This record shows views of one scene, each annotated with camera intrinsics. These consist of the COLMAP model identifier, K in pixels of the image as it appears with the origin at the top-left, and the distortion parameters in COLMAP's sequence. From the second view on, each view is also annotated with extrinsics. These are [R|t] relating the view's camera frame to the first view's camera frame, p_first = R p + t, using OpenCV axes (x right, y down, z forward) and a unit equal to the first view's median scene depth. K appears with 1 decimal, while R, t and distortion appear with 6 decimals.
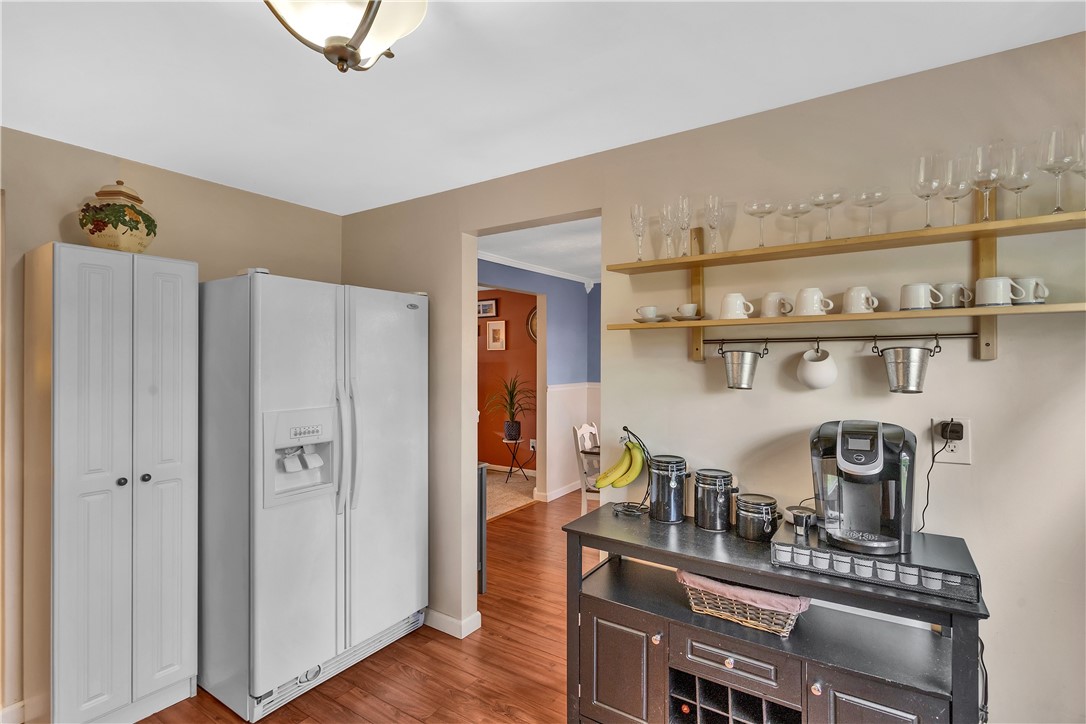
lens RADIAL K [[521.7, 0, 541.2], [0, 521.7, 357.3], [0, 0, 1]] dist [-0.004973, -0.000340]
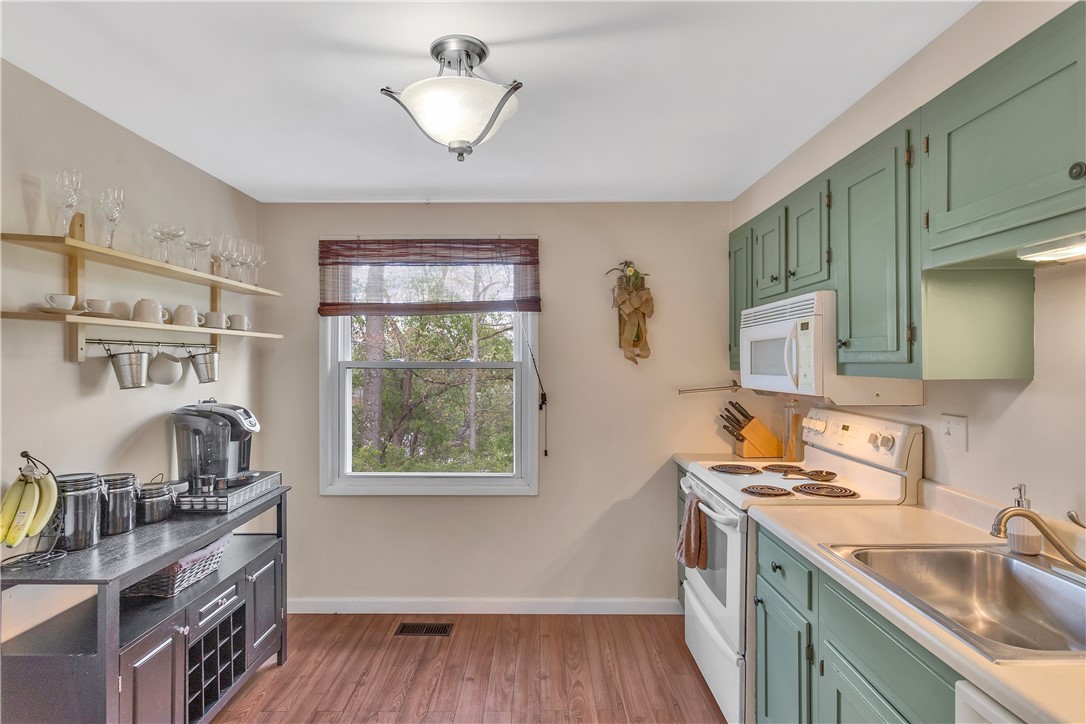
lens RADIAL K [[521.7, 0, 541.2], [0, 521.7, 357.3], [0, 0, 1]] dist [-0.004973, -0.000340]
pose [[-0.546651, 0.010044, 0.837300, -0.933859], [0.000524, 0.999932, -0.011652, 0.010519], [-0.837360, -0.005931, -0.546619, 0.879941]]
